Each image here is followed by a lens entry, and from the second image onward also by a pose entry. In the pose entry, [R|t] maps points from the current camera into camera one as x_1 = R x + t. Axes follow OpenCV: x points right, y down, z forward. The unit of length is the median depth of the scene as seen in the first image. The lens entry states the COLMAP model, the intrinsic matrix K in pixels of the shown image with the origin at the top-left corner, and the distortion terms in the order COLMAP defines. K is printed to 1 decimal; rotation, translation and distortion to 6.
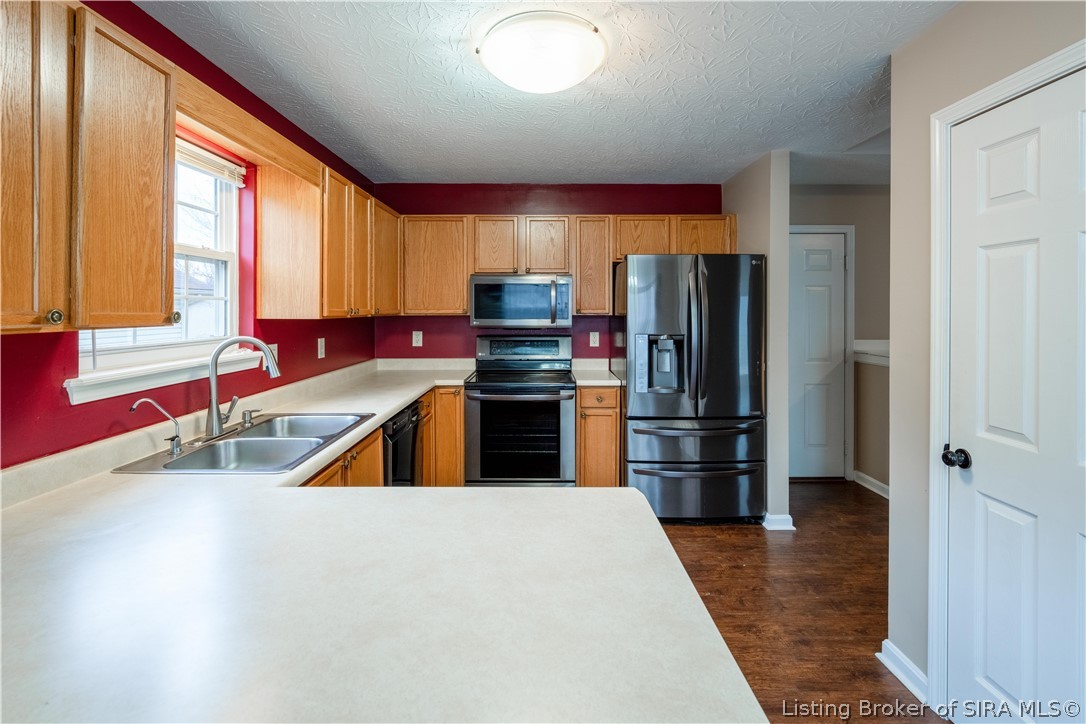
lens RADIAL K [[487.7, 0, 546.5], [0, 487.7, 309.3], [0, 0, 1]] dist [-0.004475, 0.000612]
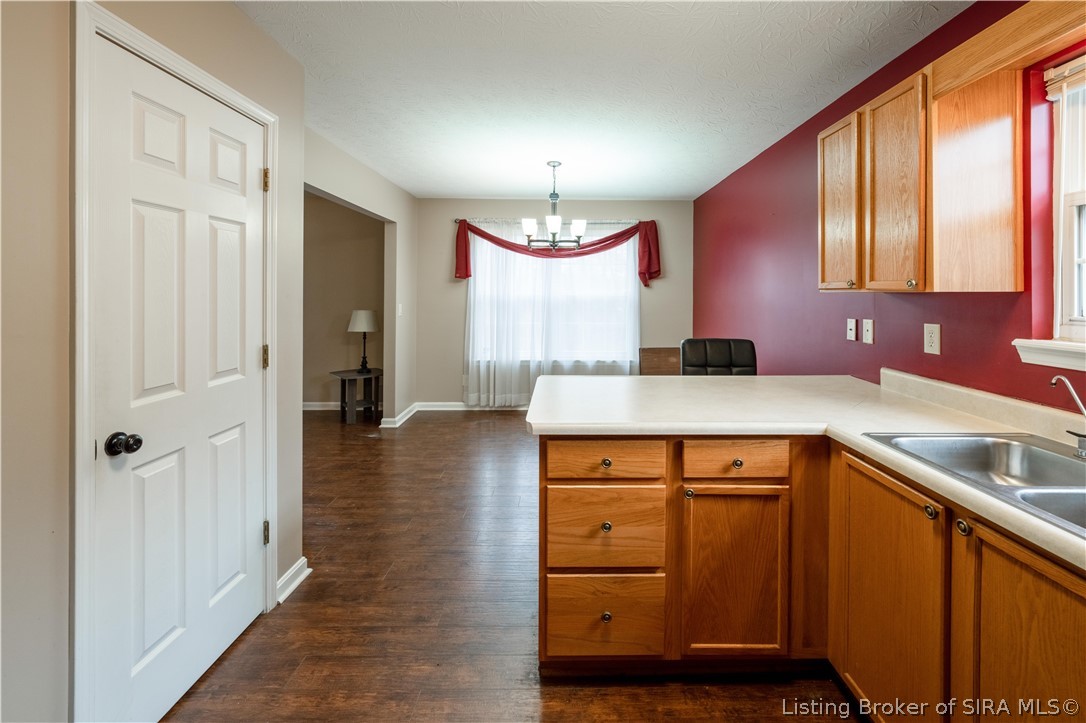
lens RADIAL K [[449.2, 0, 579.5], [0, 449.2, 319.0], [0, 0, 1]] dist [0.001718, 0.000297]
pose [[-0.999978, -0.006594, -0.000205, 0.020650], [-0.006595, 0.999963, 0.005552, 0.041360], [0.000168, 0.005553, -0.999985, 0.866568]]
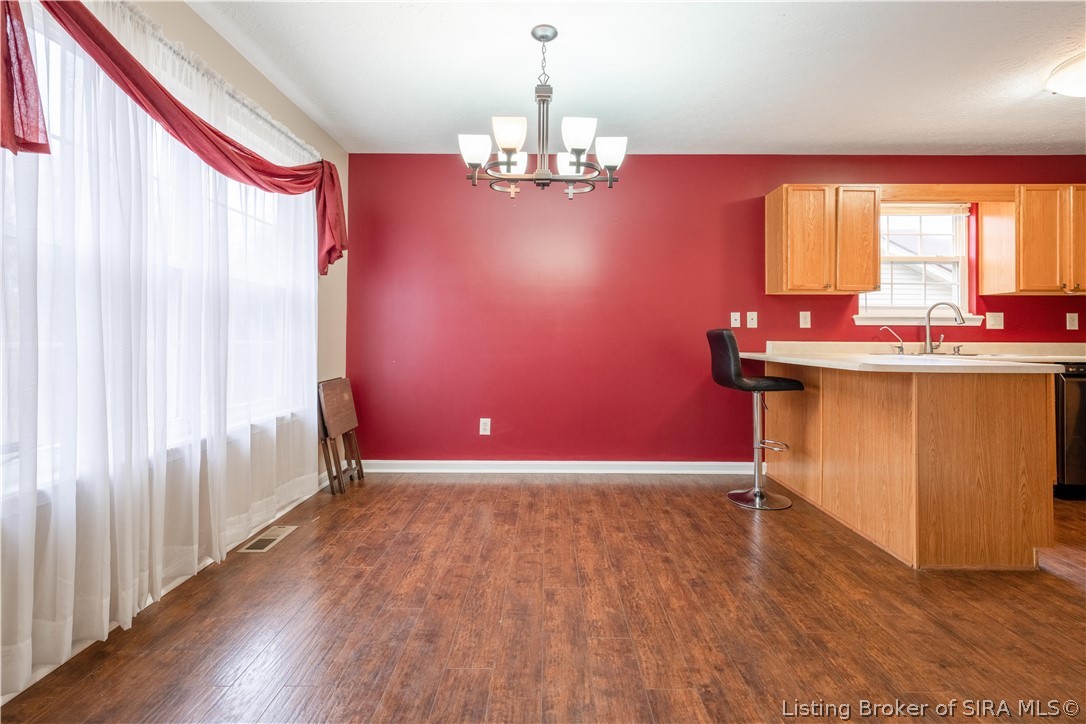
lens RADIAL K [[517.2, 0, 549.5], [0, 517.2, 333.1], [0, 0, 1]] dist [0.005442, 0.000782]
pose [[0.002286, -0.011917, -0.999926, 0.767200], [-0.005347, 0.999915, -0.011929, 0.119313], [0.999983, 0.005374, 0.002222, -0.277101]]
